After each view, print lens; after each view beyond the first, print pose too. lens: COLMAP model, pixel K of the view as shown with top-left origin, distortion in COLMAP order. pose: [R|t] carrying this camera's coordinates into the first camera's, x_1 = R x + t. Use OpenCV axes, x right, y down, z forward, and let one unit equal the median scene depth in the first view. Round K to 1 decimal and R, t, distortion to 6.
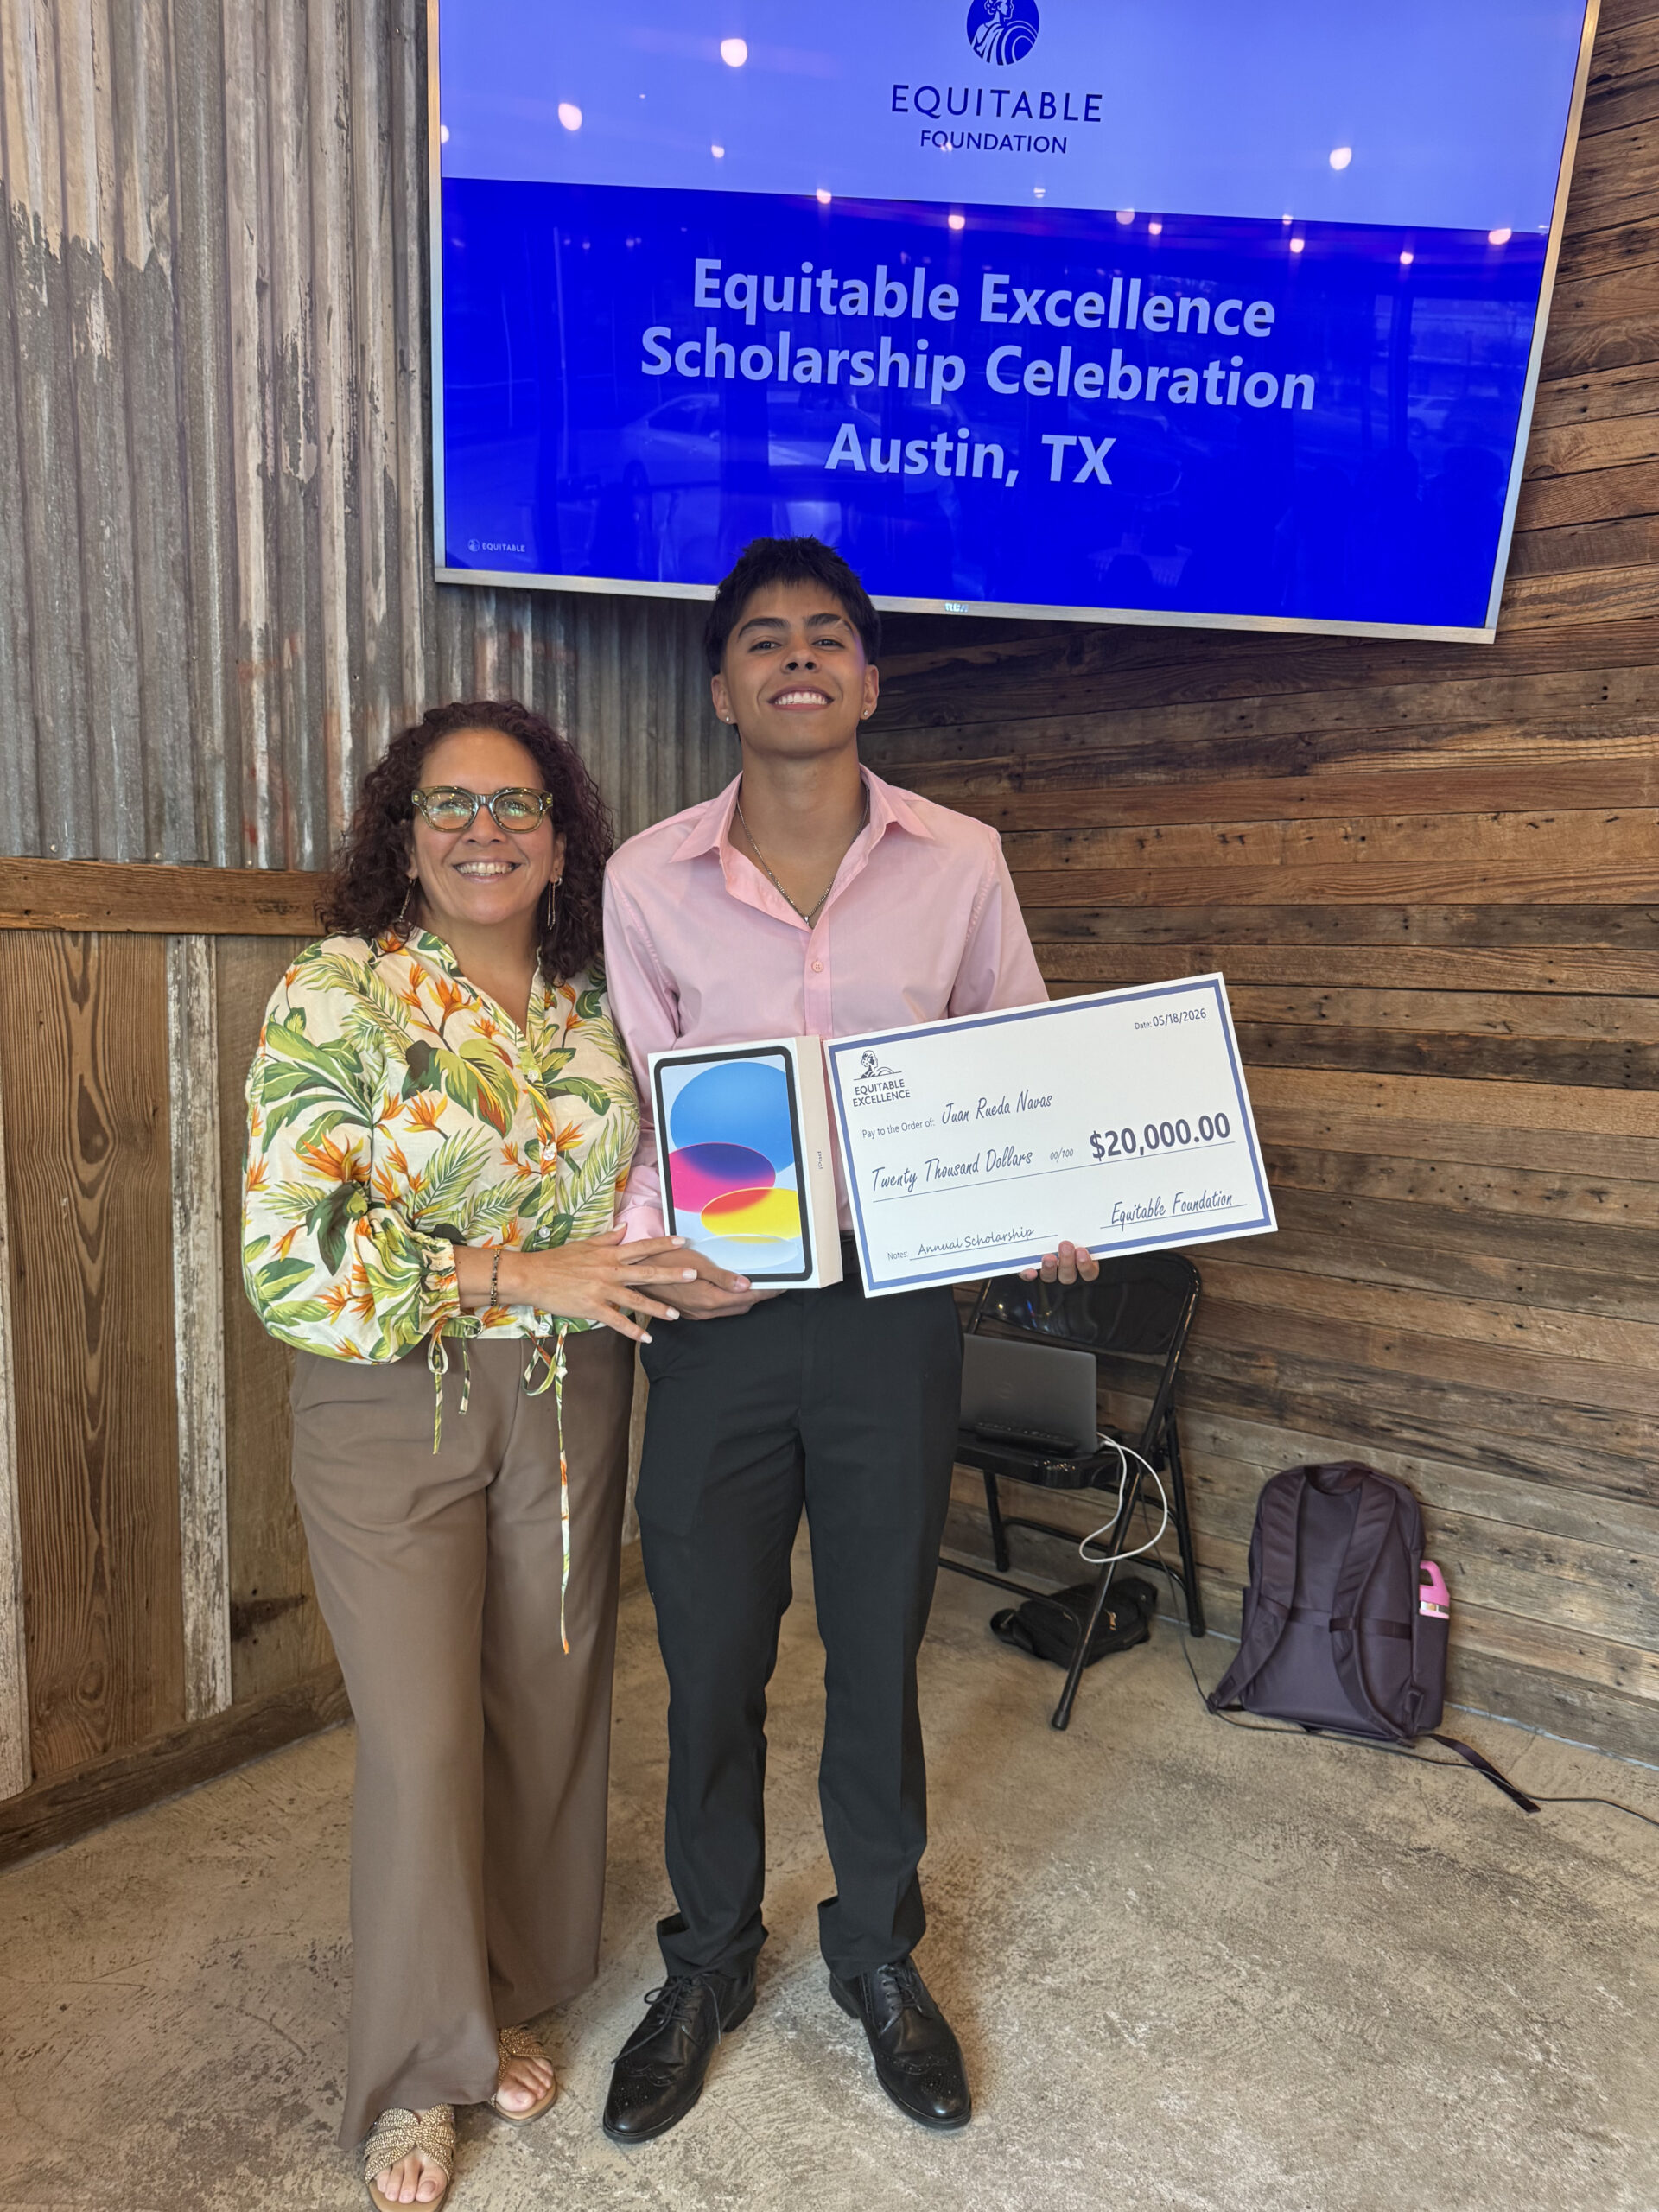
lens RADIAL K [[1591.9, 0, 839.1], [0, 1591.9, 1107.9], [0, 0, 1]] dist [0.000393, -0.003839]
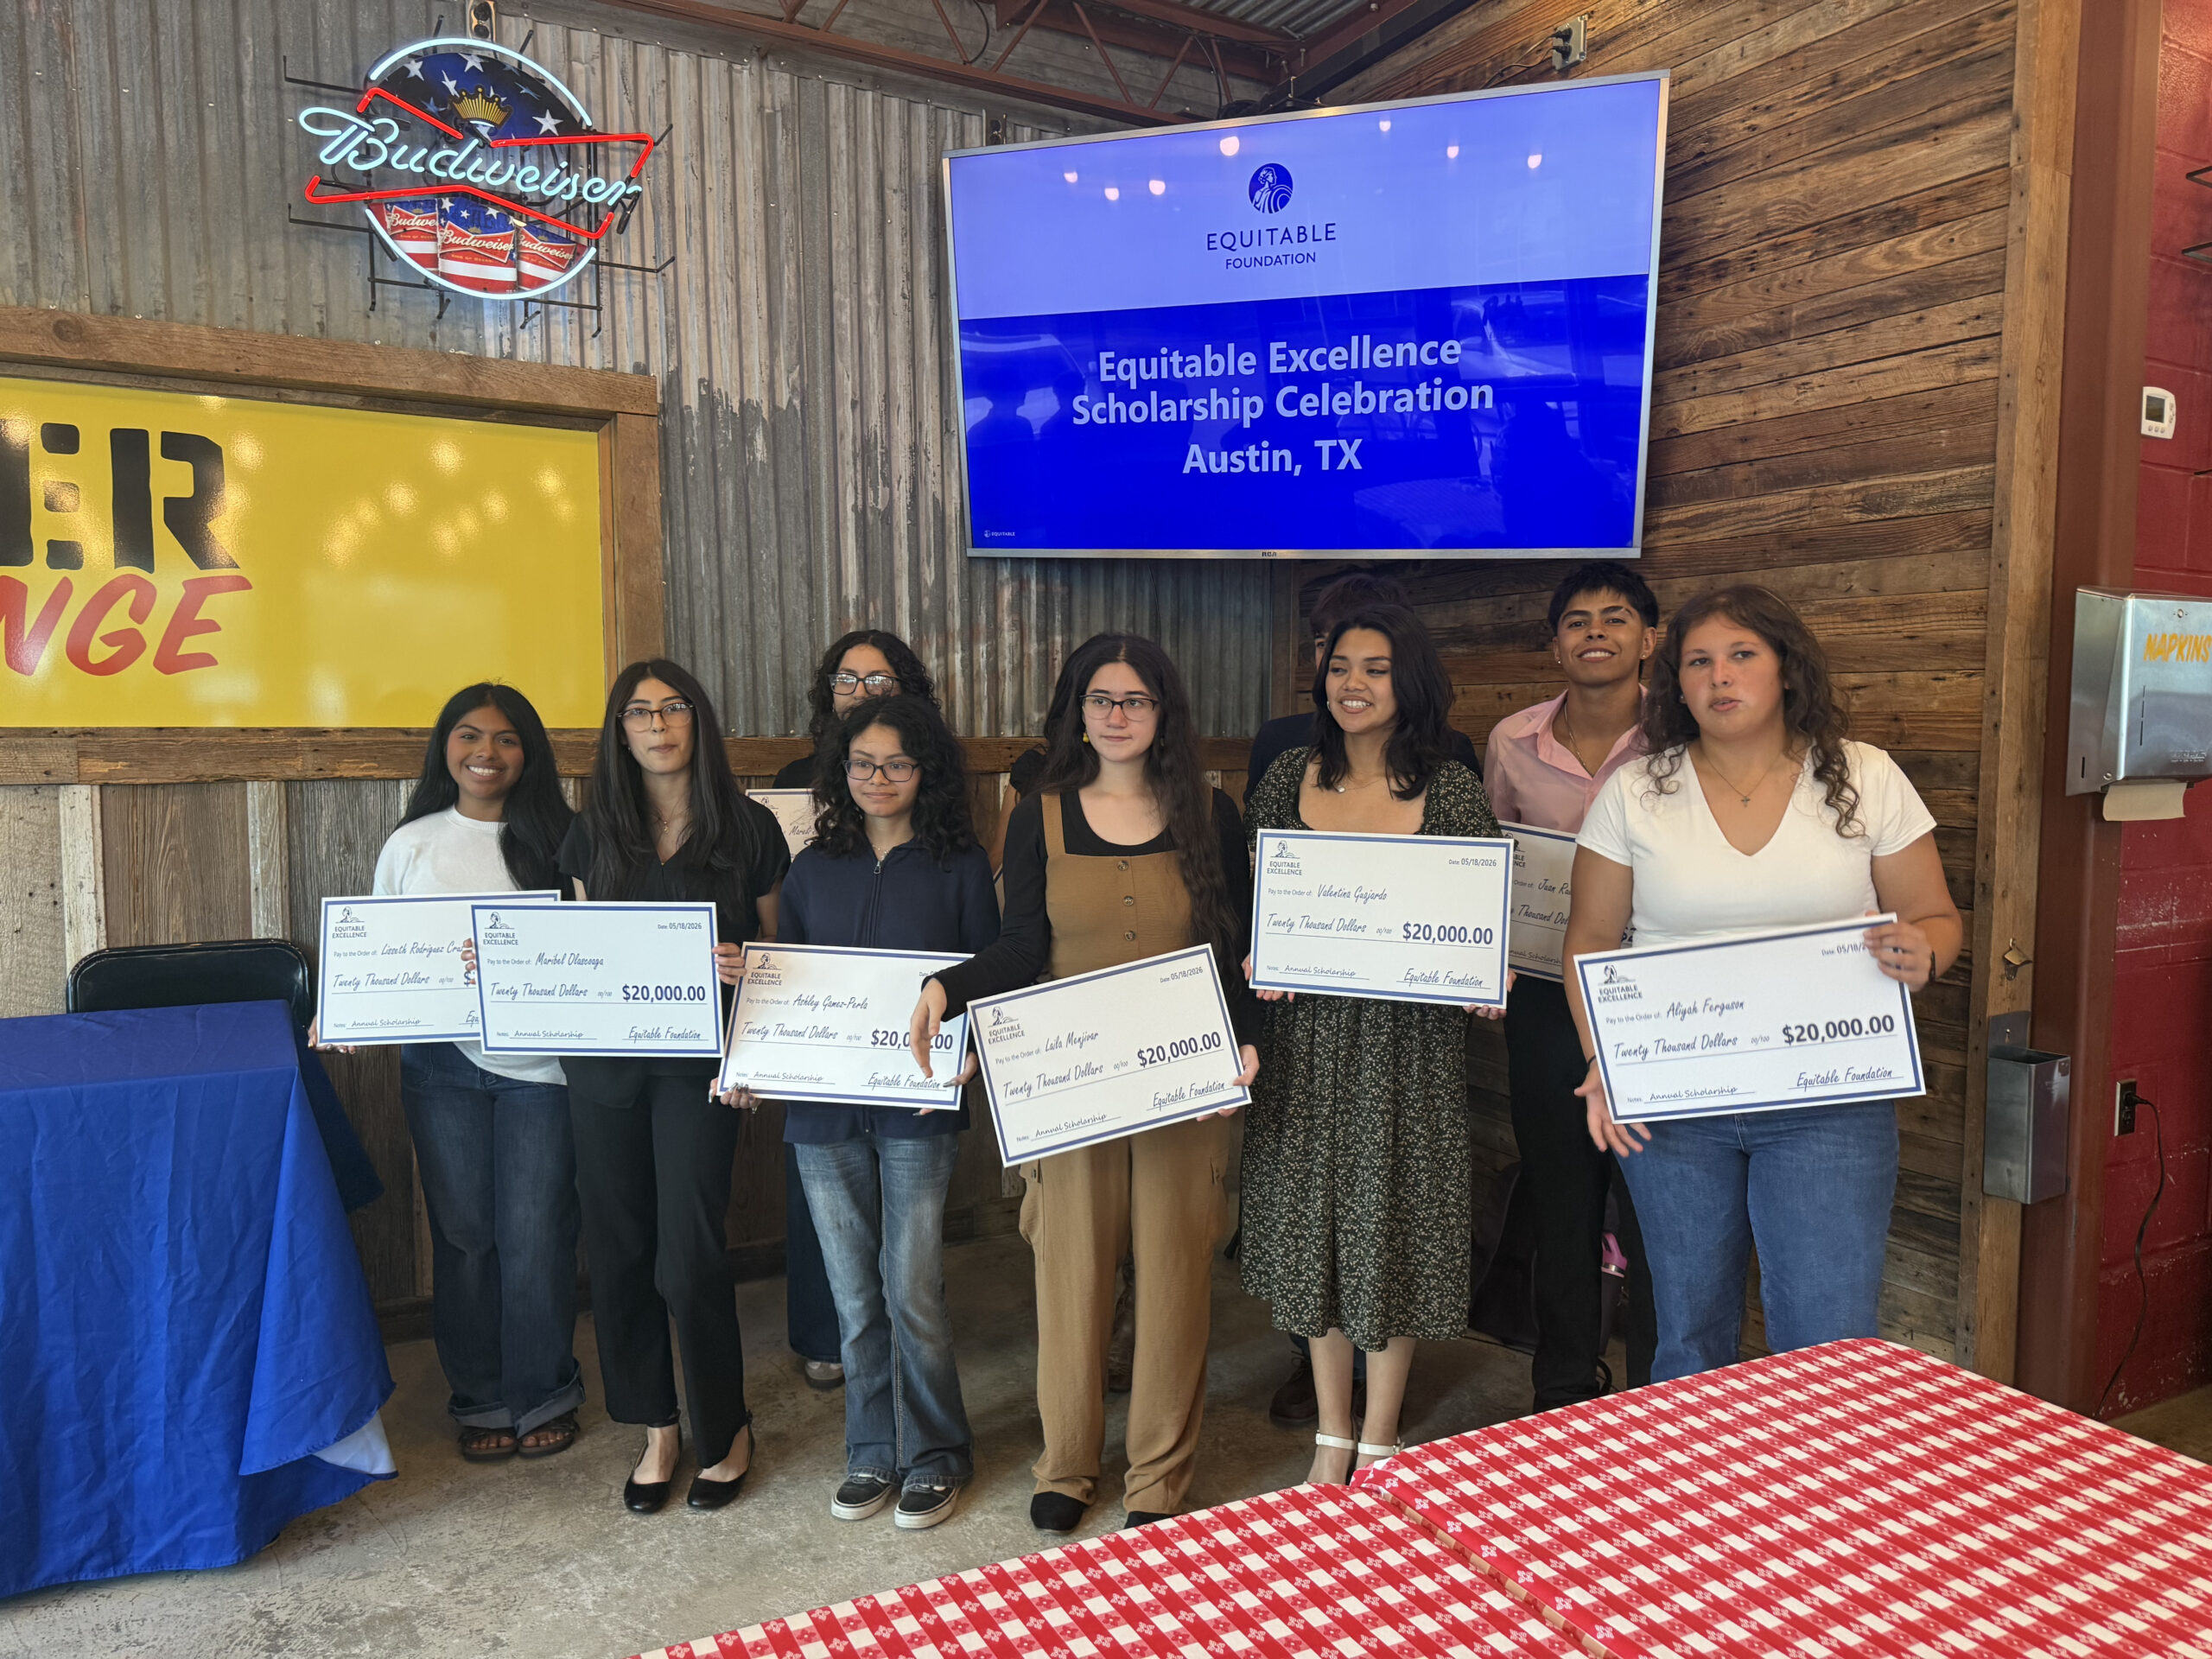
lens RADIAL K [[1566.5, 0, 1120.0], [0, 1566.5, 851.0], [0, 0, 1]] dist [0.051378, -0.056523]
pose [[0.925037, 0.014251, -0.379610, 0.536698], [-0.025995, 0.999328, -0.025828, 0.008575], [0.378987, 0.033759, 0.924786, -0.440512]]
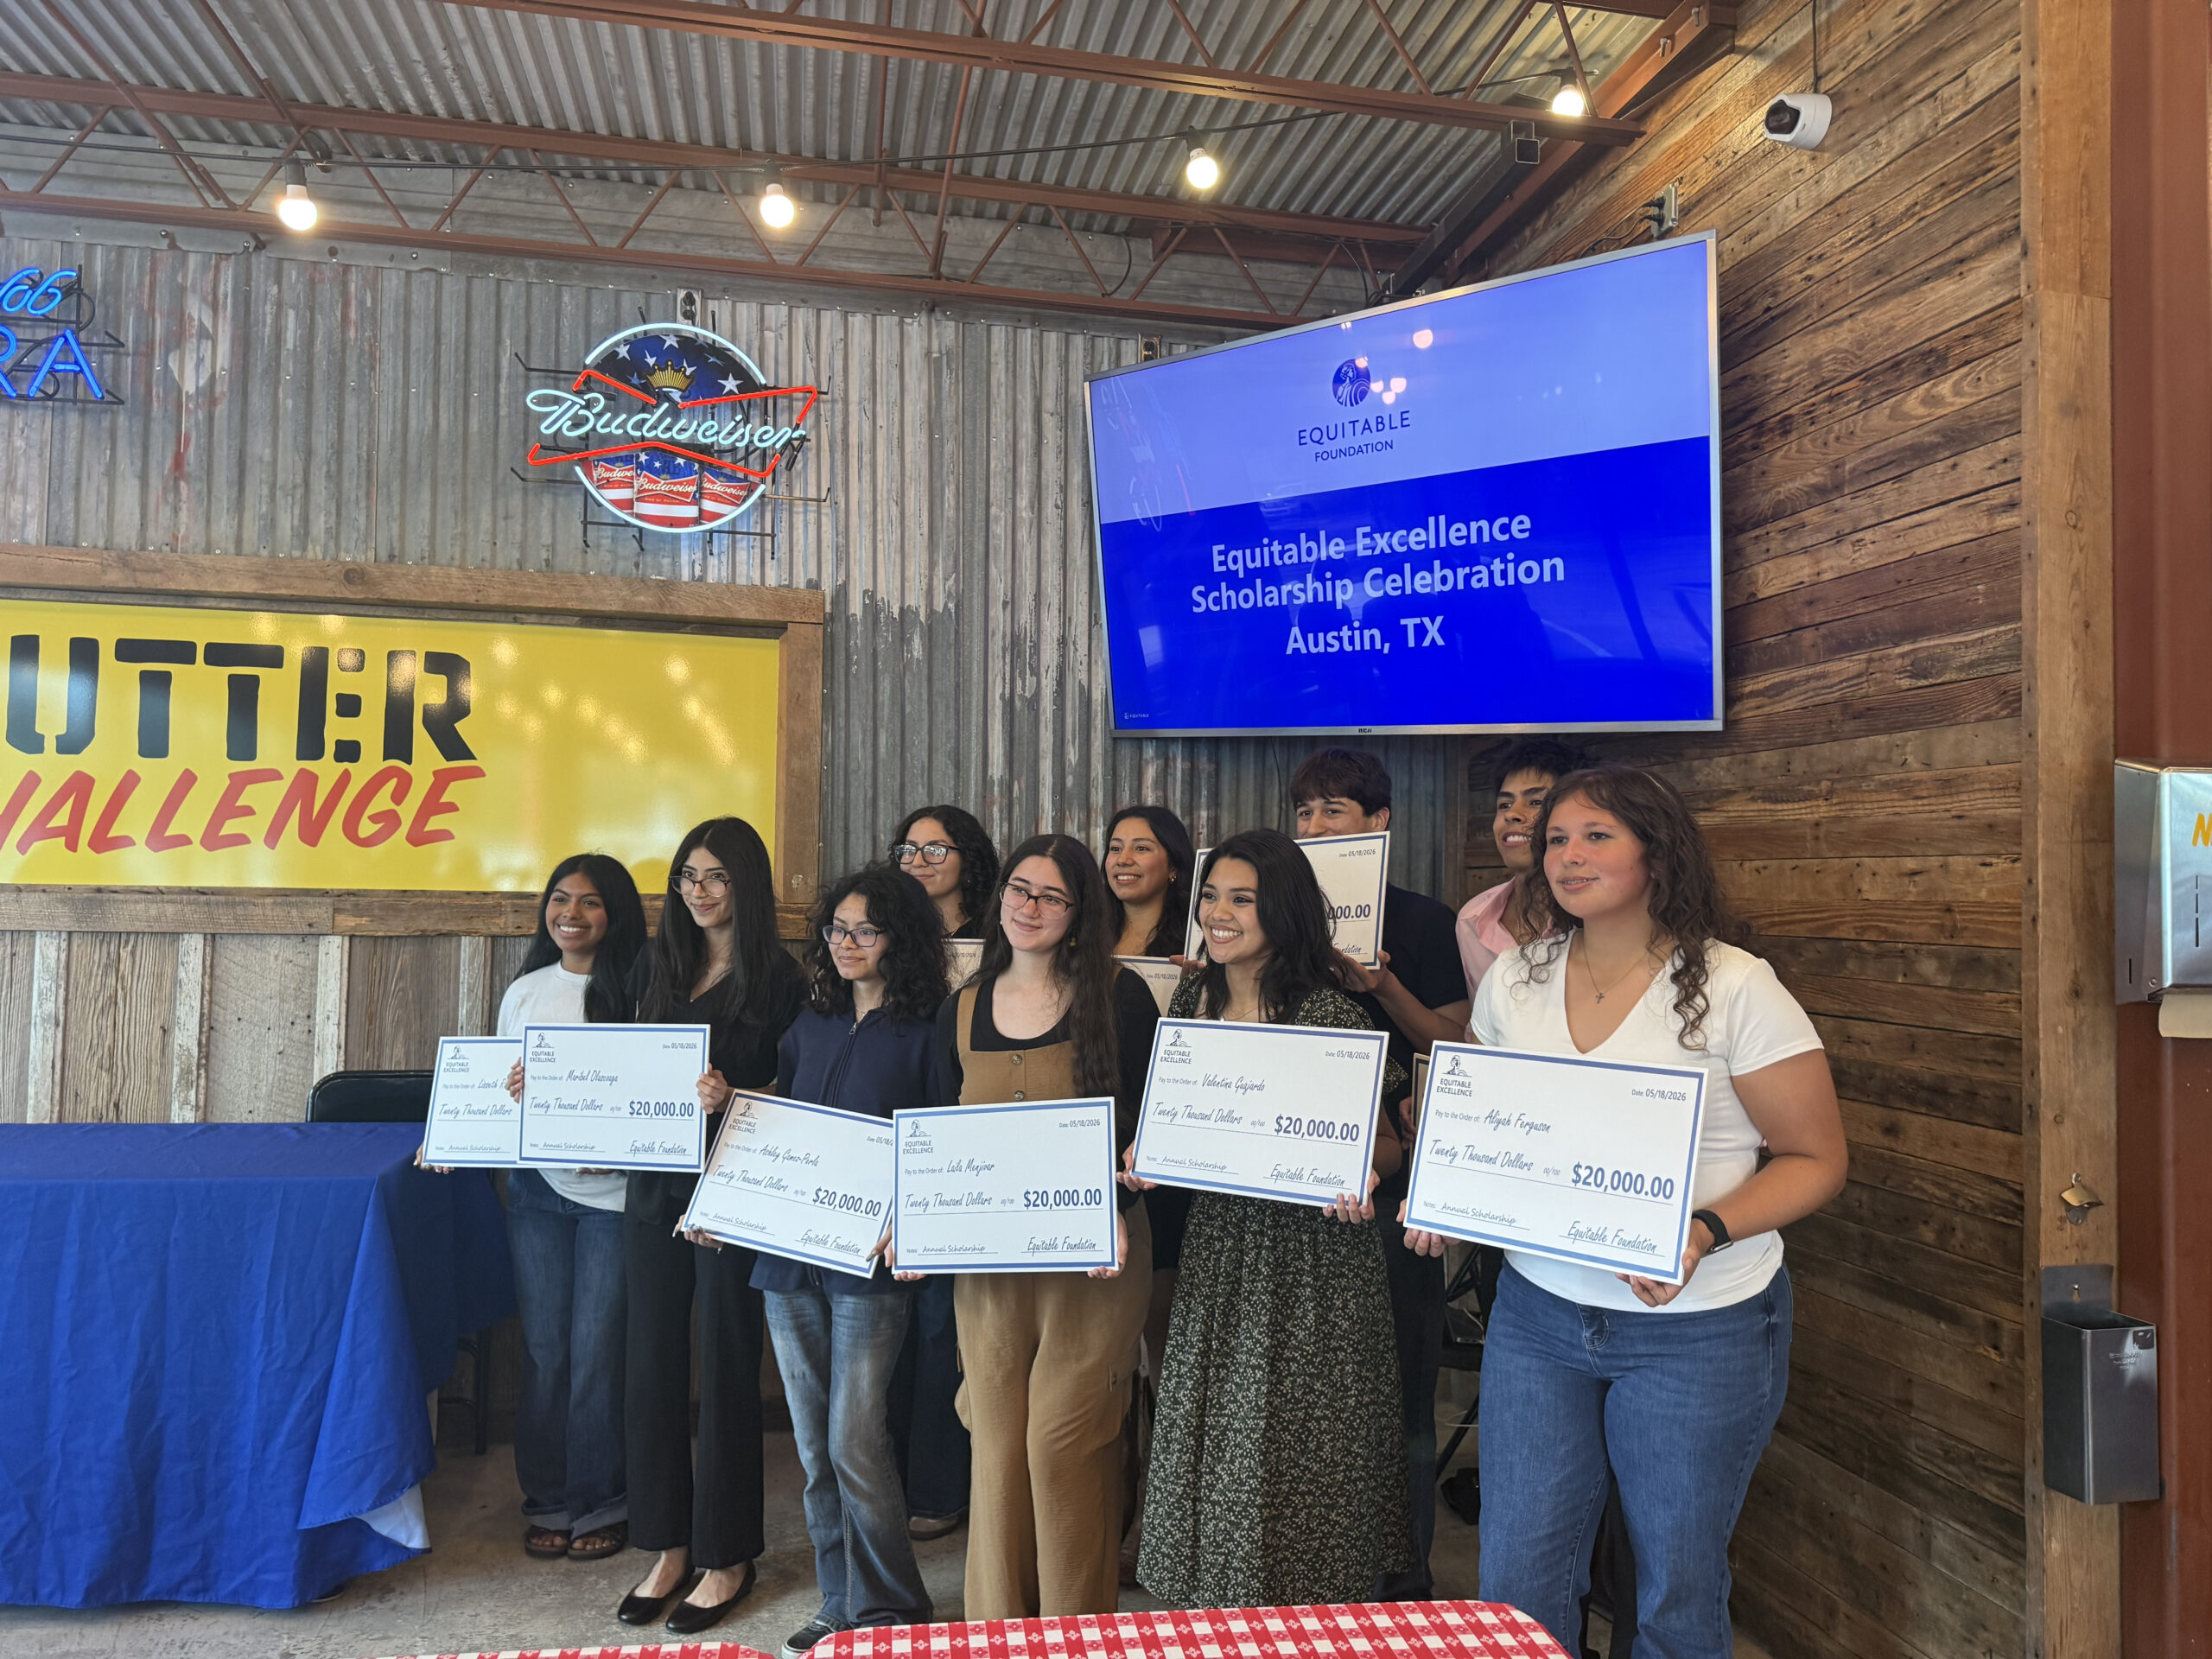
lens RADIAL K [[1543.9, 0, 1113.9], [0, 1543.9, 845.4], [0, 0, 1]] dist [0.088040, -0.123133]
pose [[0.757680, -0.023206, -0.652213, 0.890398], [-0.073680, 0.989937, -0.120817, -0.014179], [0.648454, 0.139596, 0.748345, -0.248996]]
